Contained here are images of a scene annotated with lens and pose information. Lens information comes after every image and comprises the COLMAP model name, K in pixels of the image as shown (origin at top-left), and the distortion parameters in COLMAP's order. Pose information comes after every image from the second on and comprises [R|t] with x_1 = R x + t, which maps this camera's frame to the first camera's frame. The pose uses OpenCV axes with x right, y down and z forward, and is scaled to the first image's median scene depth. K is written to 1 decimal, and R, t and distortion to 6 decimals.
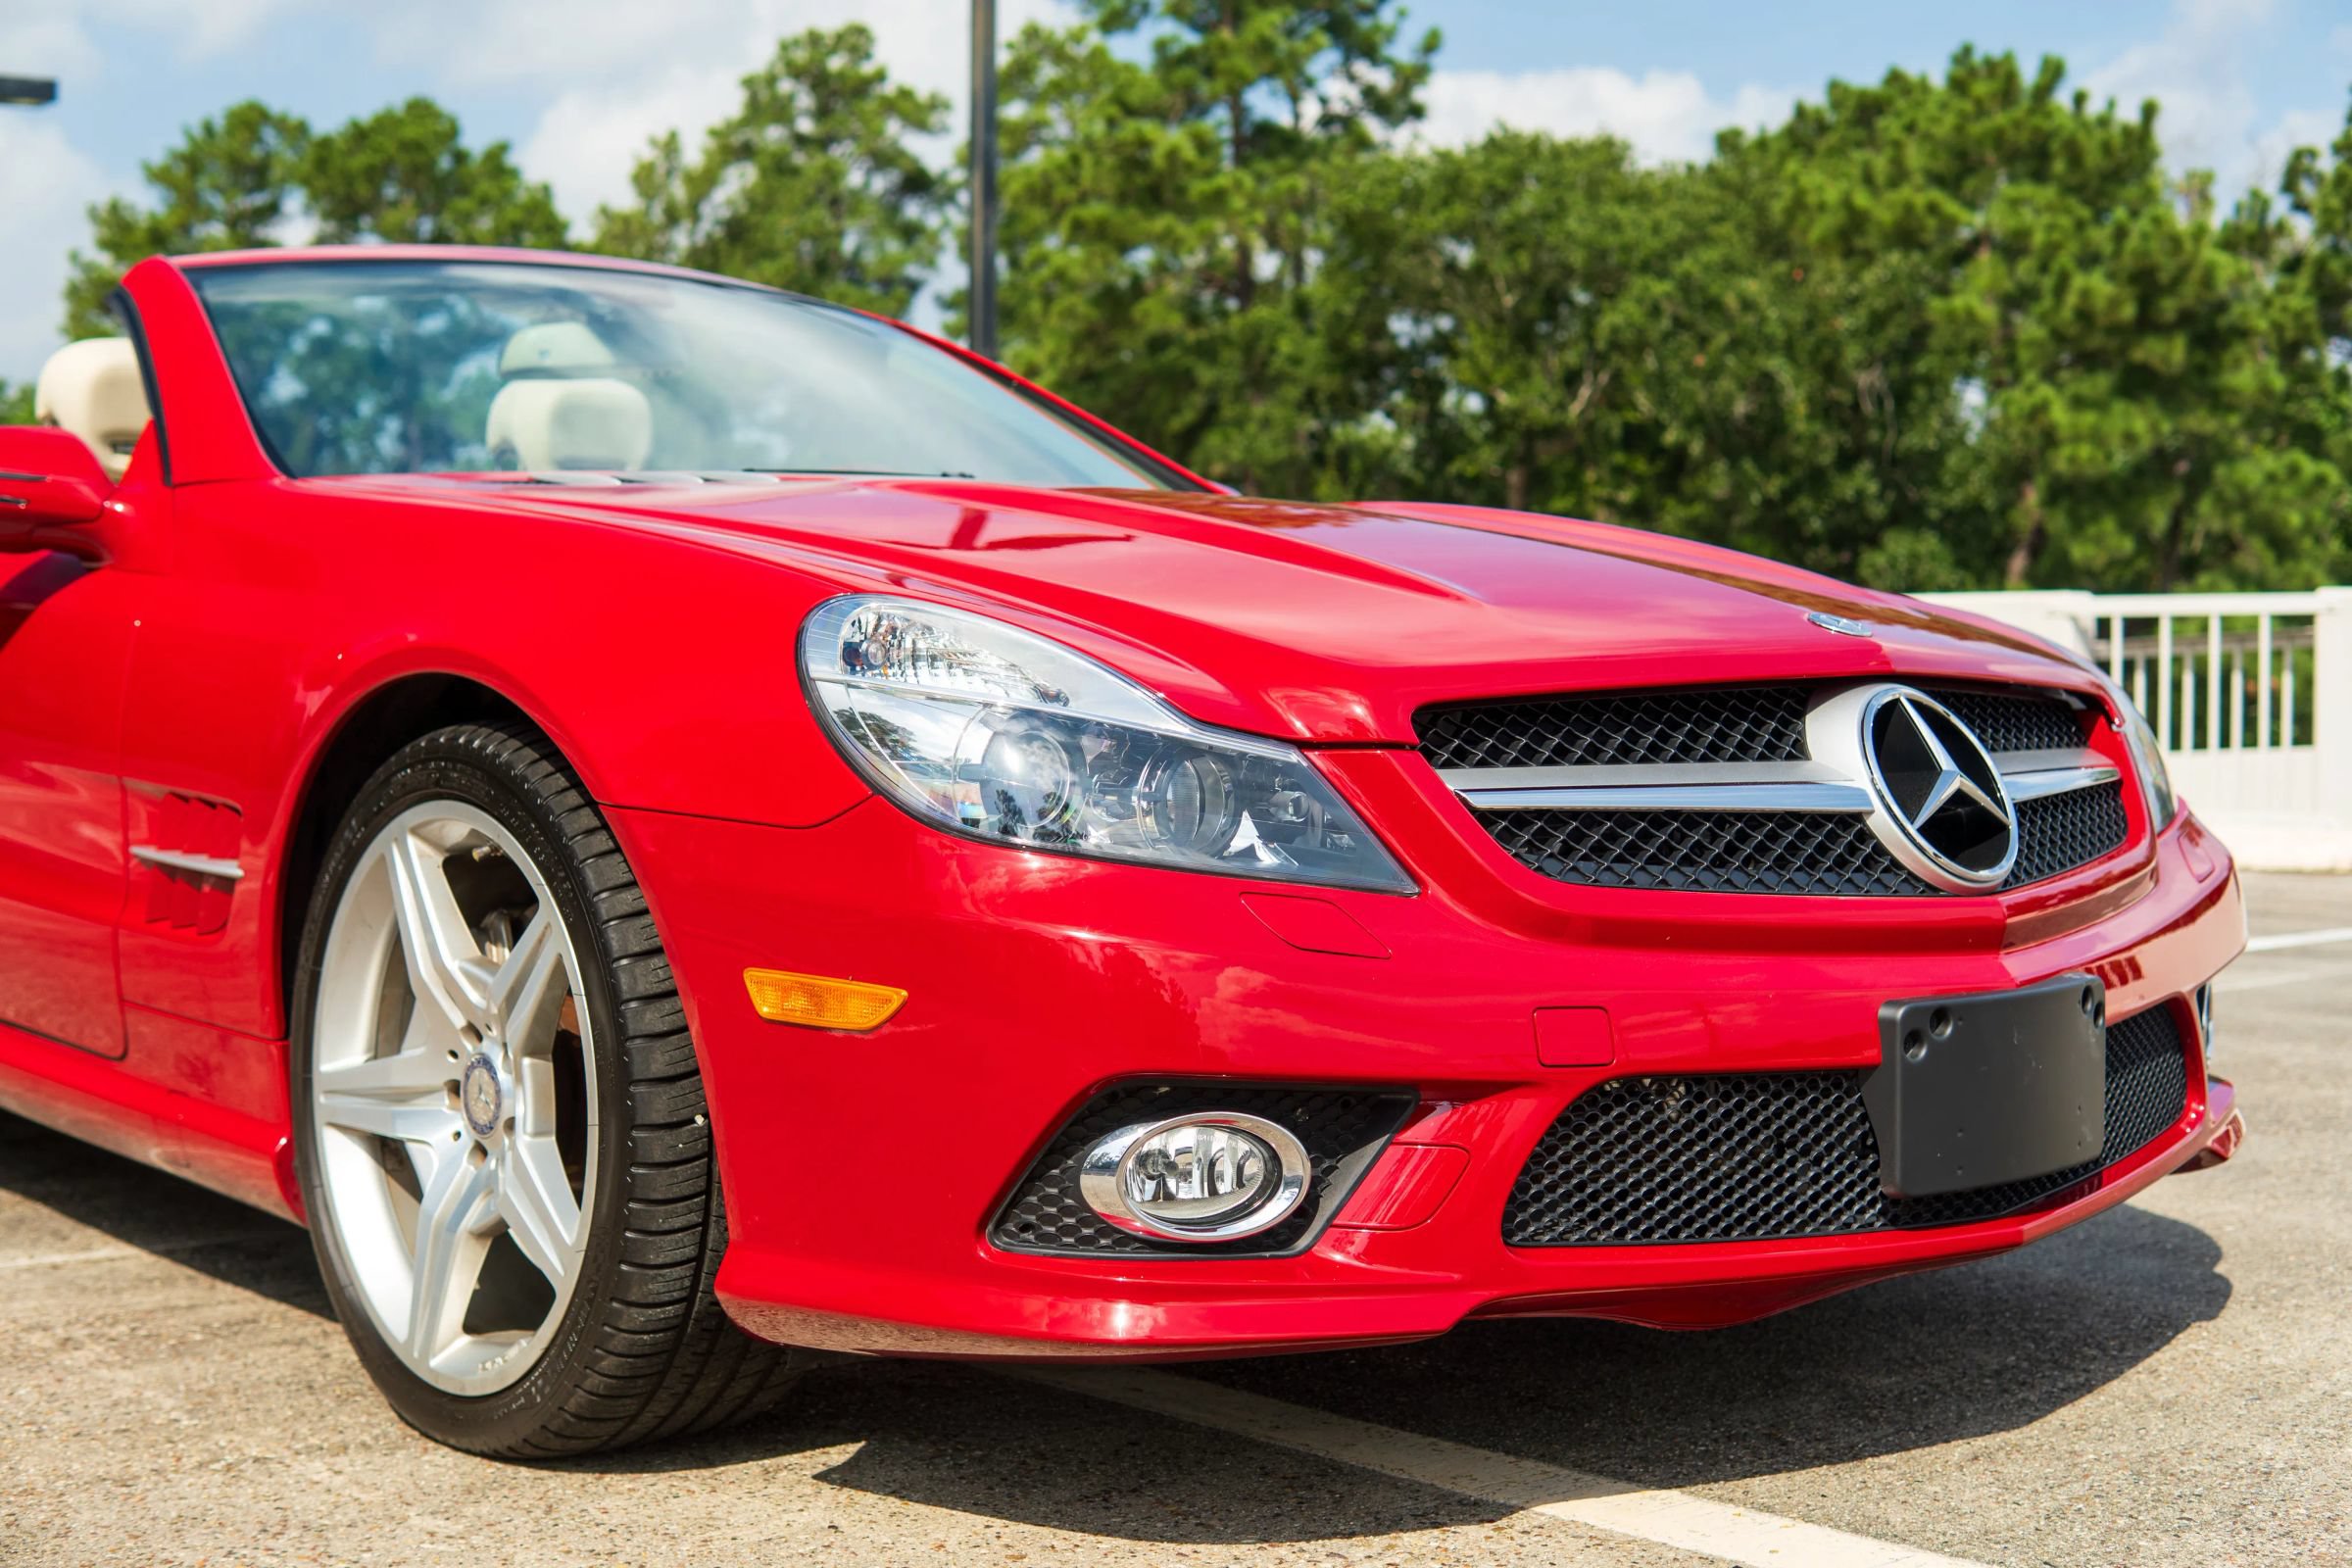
lens RADIAL K [[3146.7, 0, 1178.4], [0, 3146.7, 787.2], [0, 0, 1]] dist [-0.173425, -0.170633]
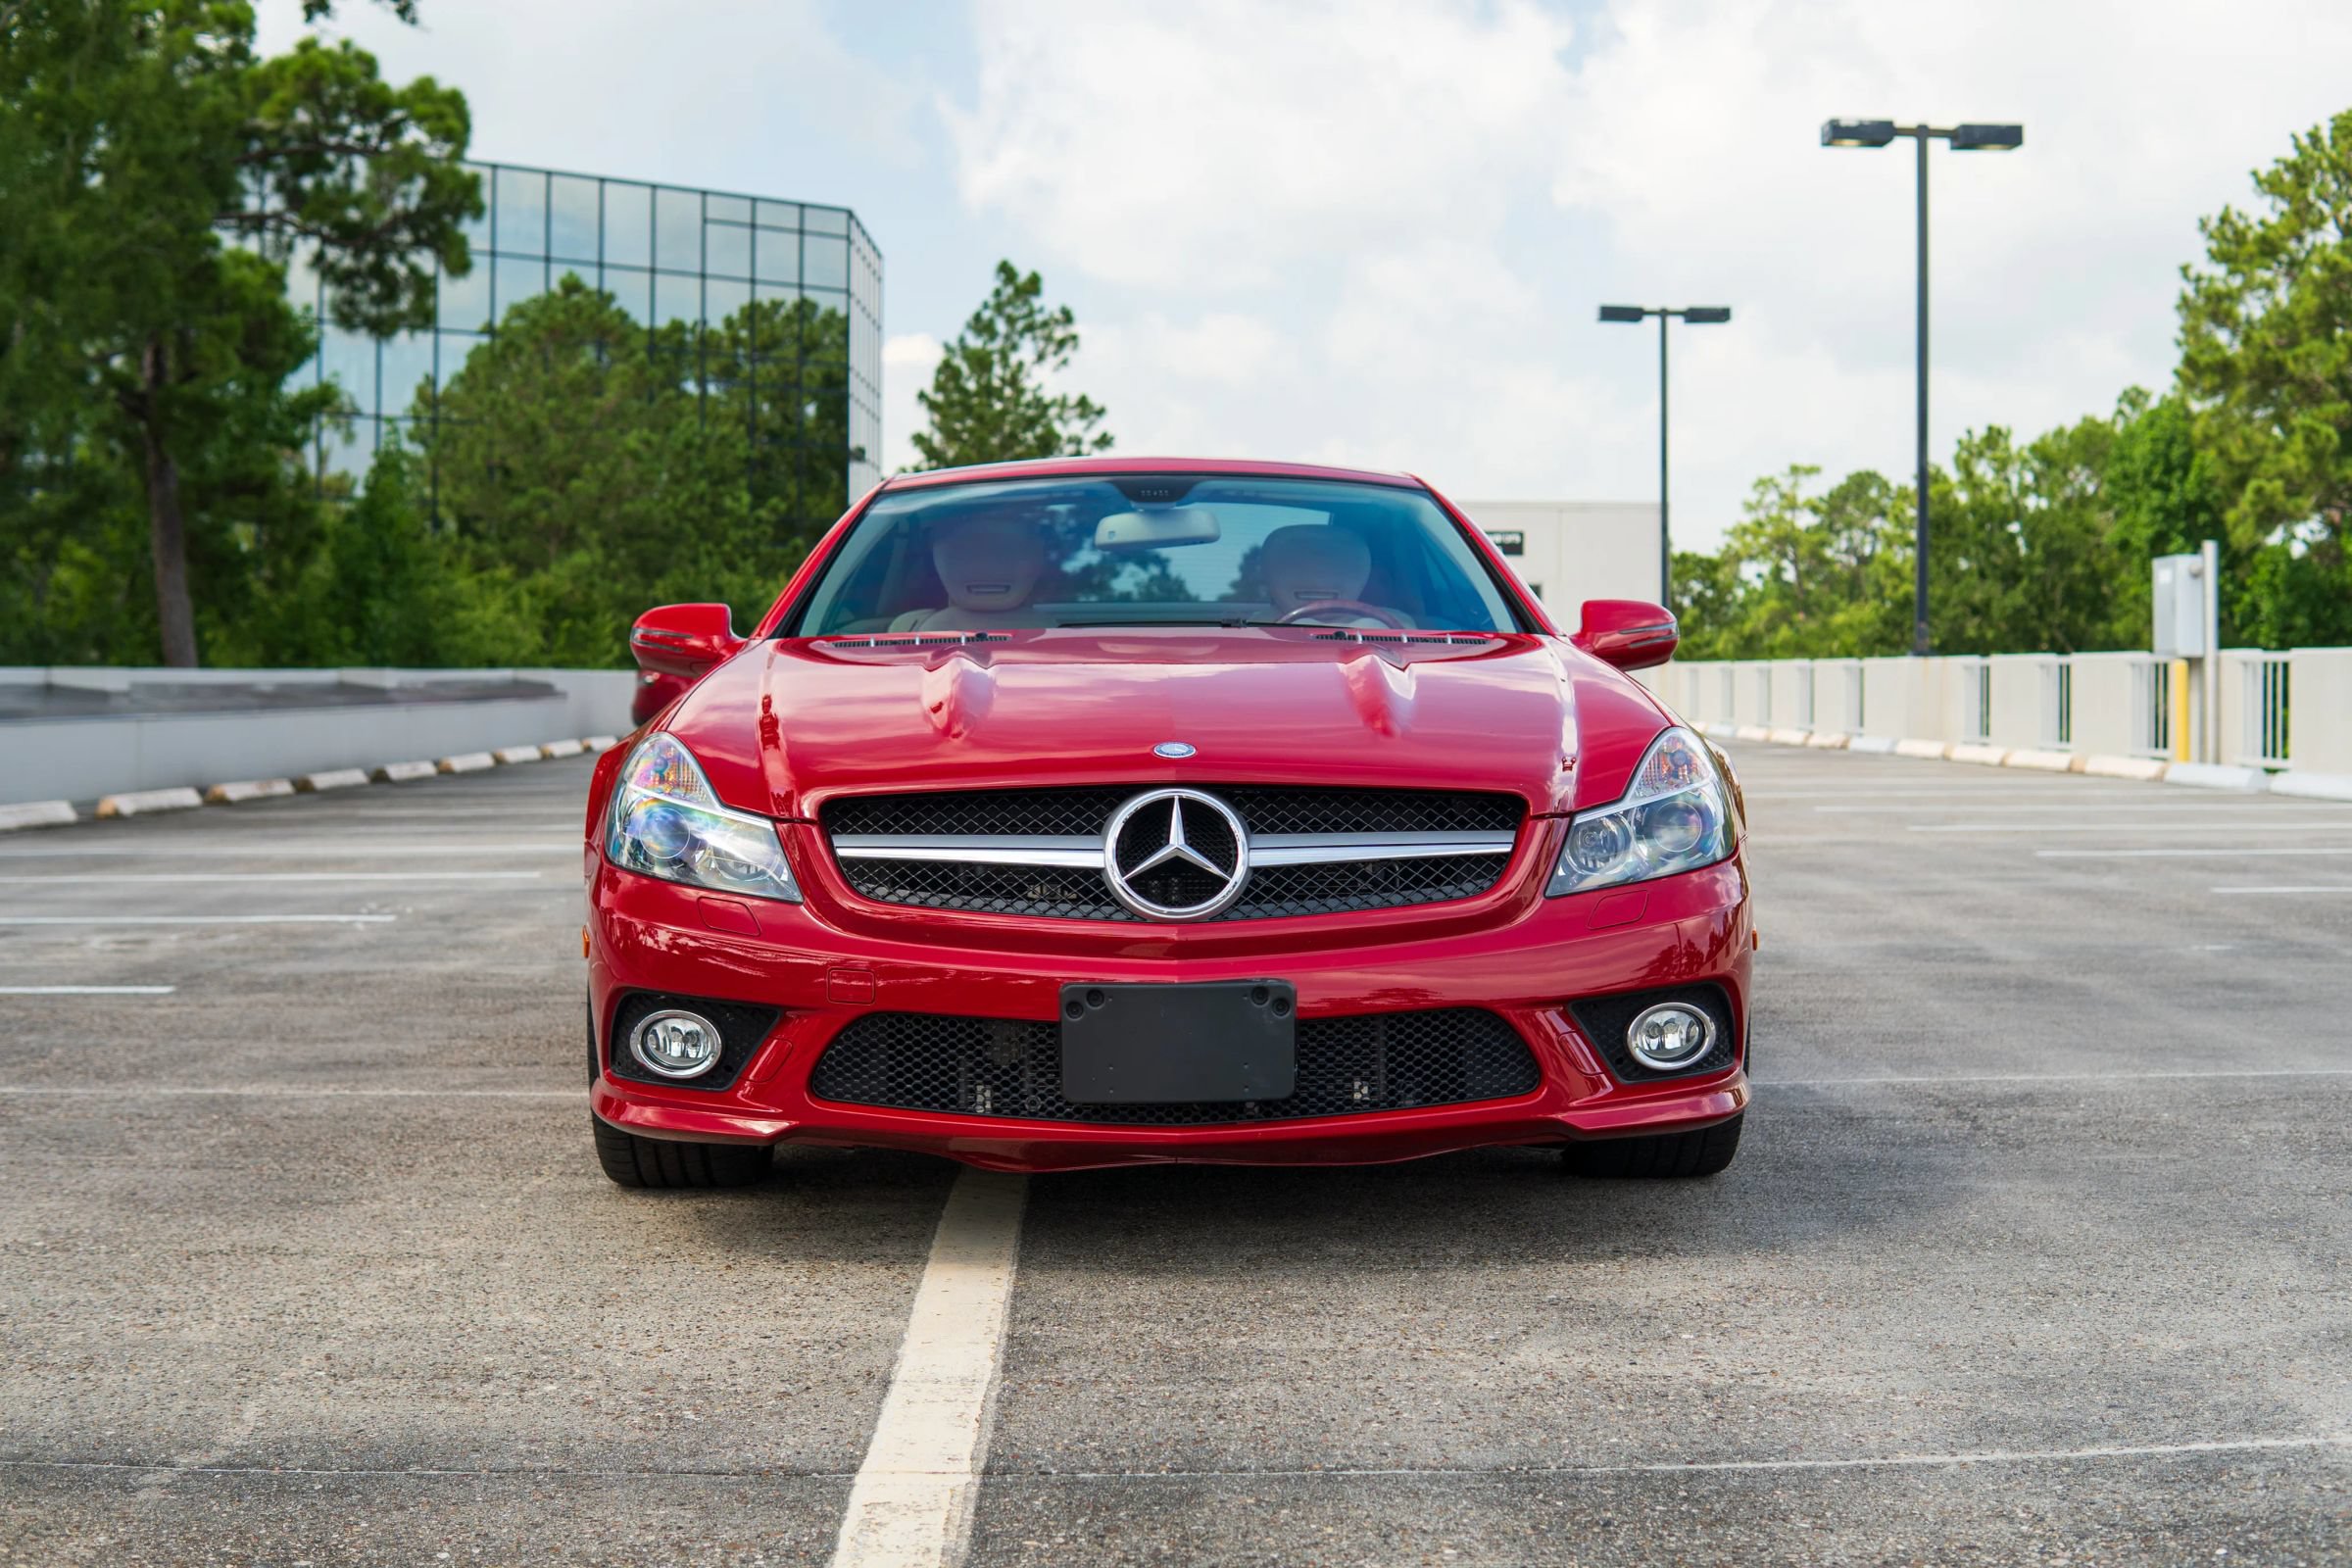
lens RADIAL K [[3167.9, 0, 1177.2], [0, 3167.9, 780.2], [0, 0, 1]] dist [-0.194892, -0.058142]
pose [[0.758887, 0.018650, -0.650956, 0.102566], [-0.018966, 0.999799, 0.006533, -0.003761], [0.650947, 0.007388, 0.759088, -0.017814]]
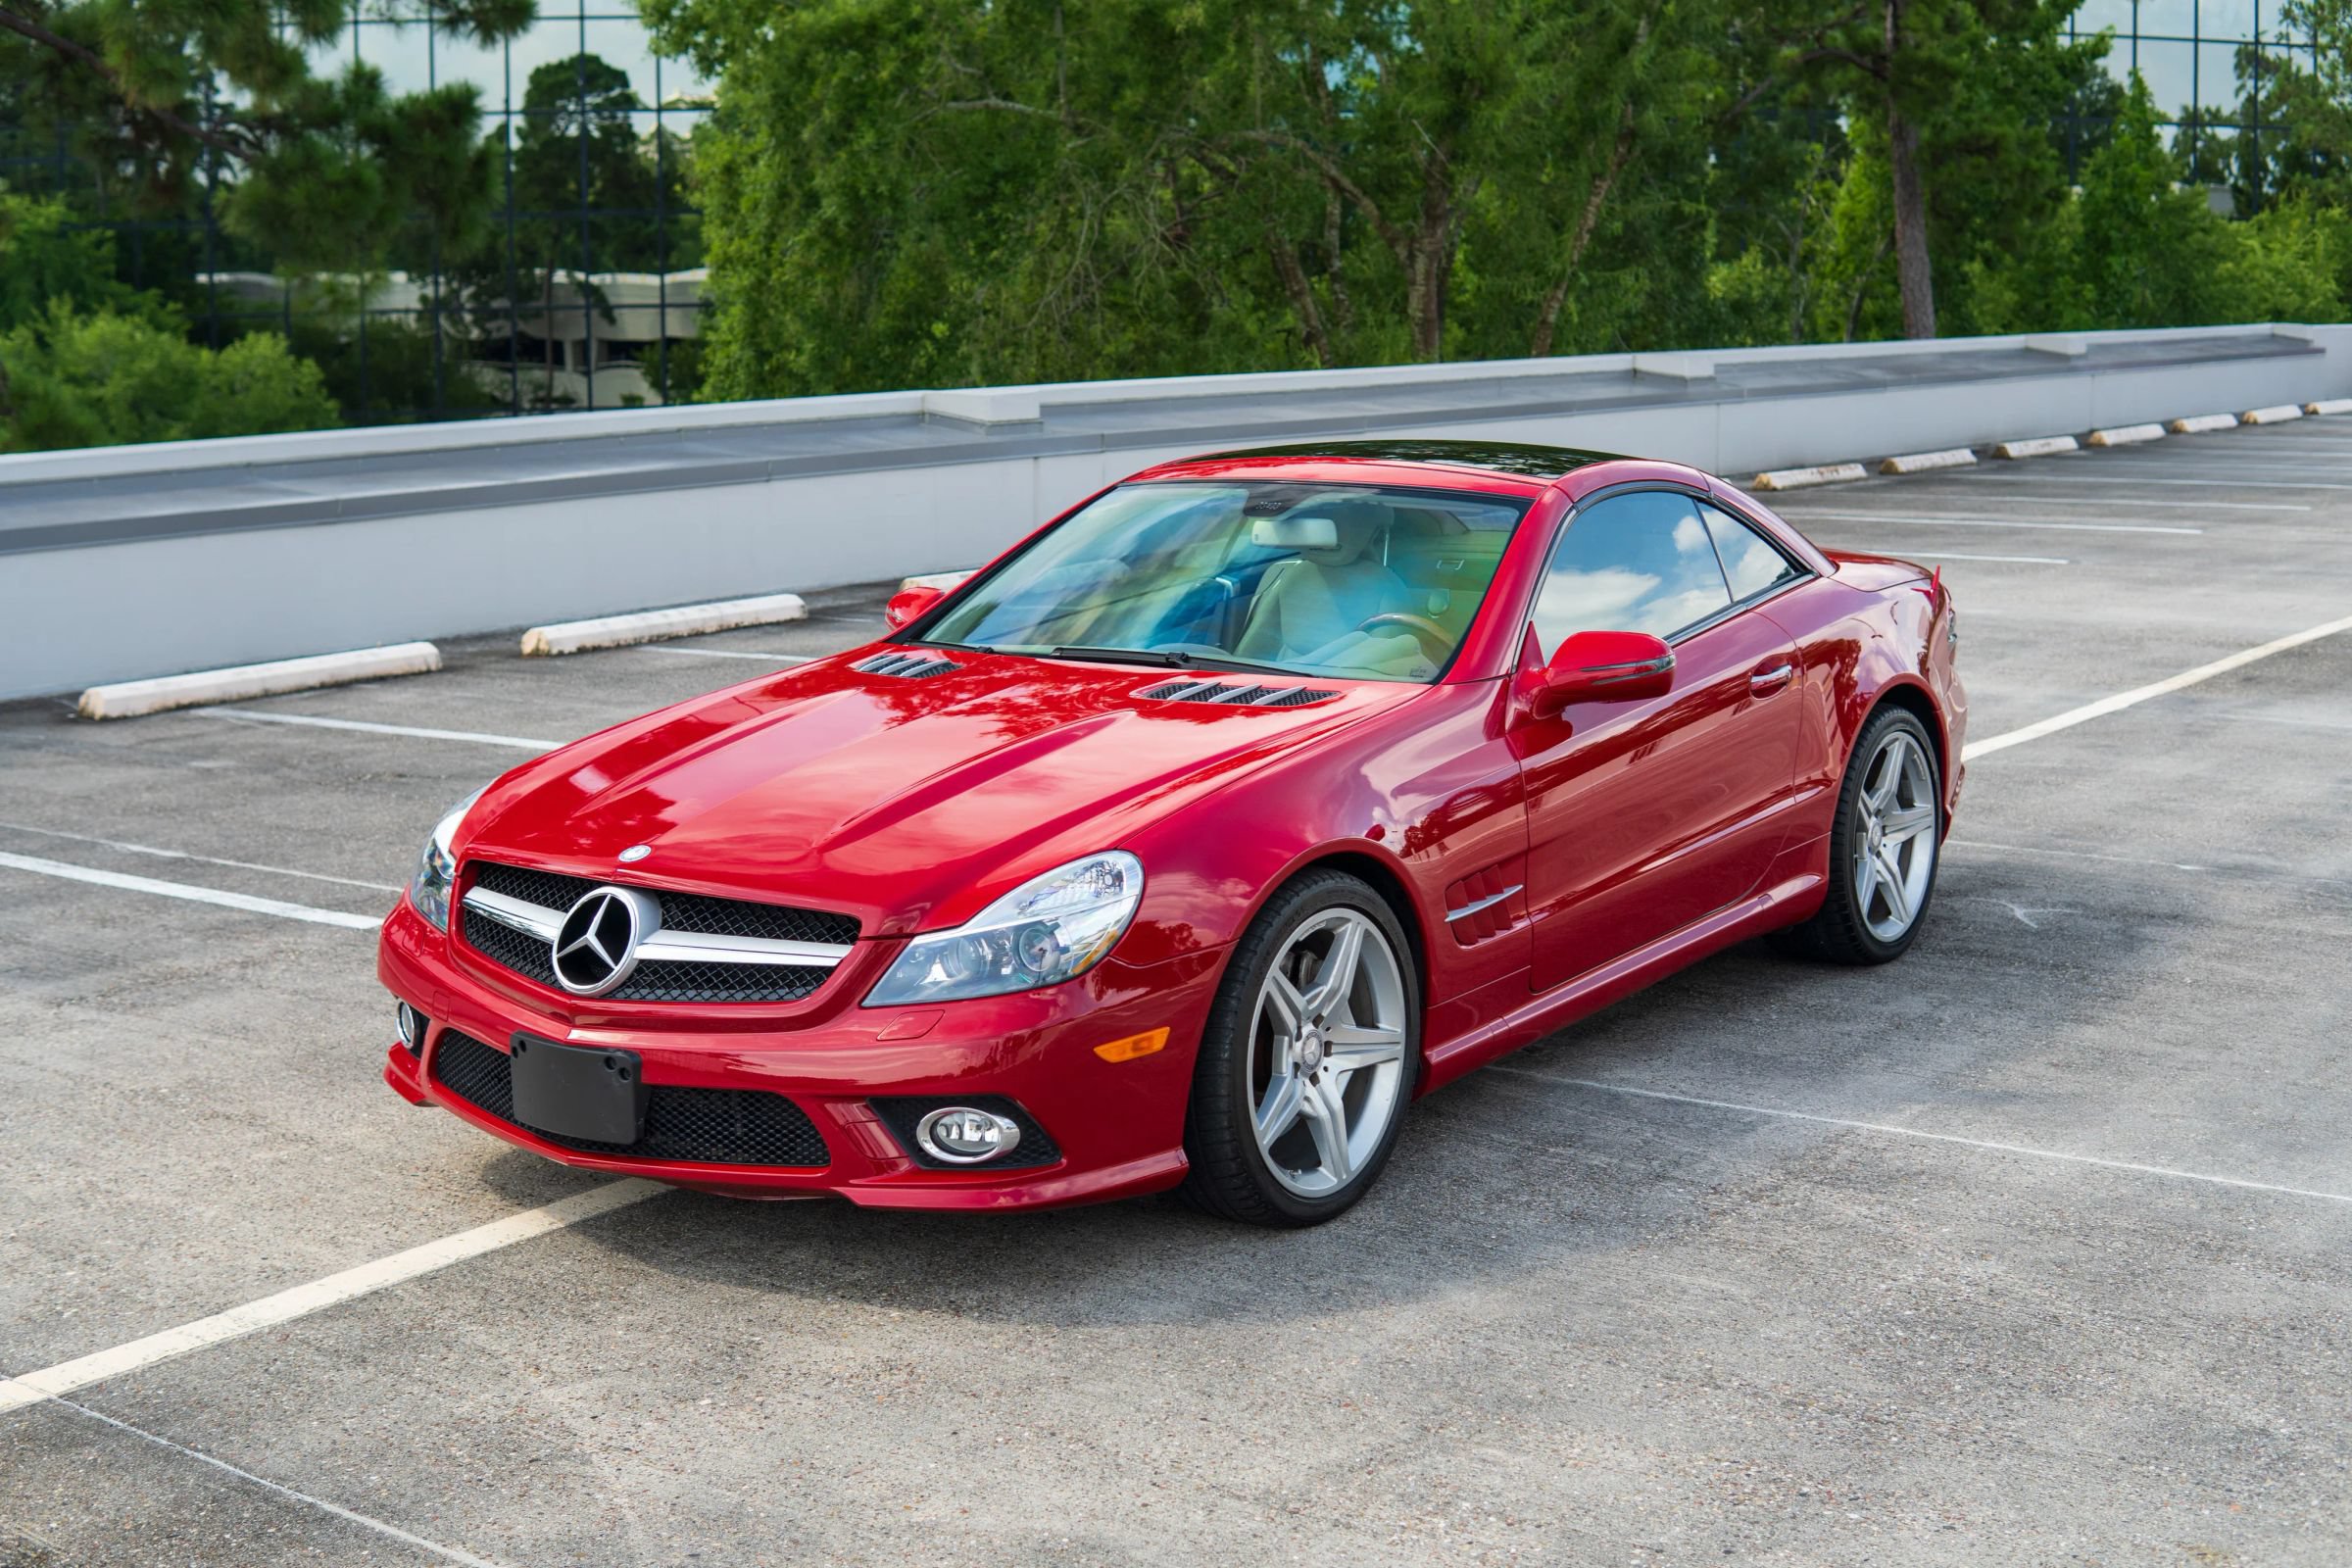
lens RADIAL K [[3141.9, 0, 1178.6], [0, 3141.9, 779.7], [0, 0, 1]] dist [-0.173450, -0.182631]
pose [[0.206920, 0.156199, -0.965808, 0.180862], [-0.019405, 0.987634, 0.155572, -0.033954], [0.978165, -0.013450, 0.207393, 0.075327]]
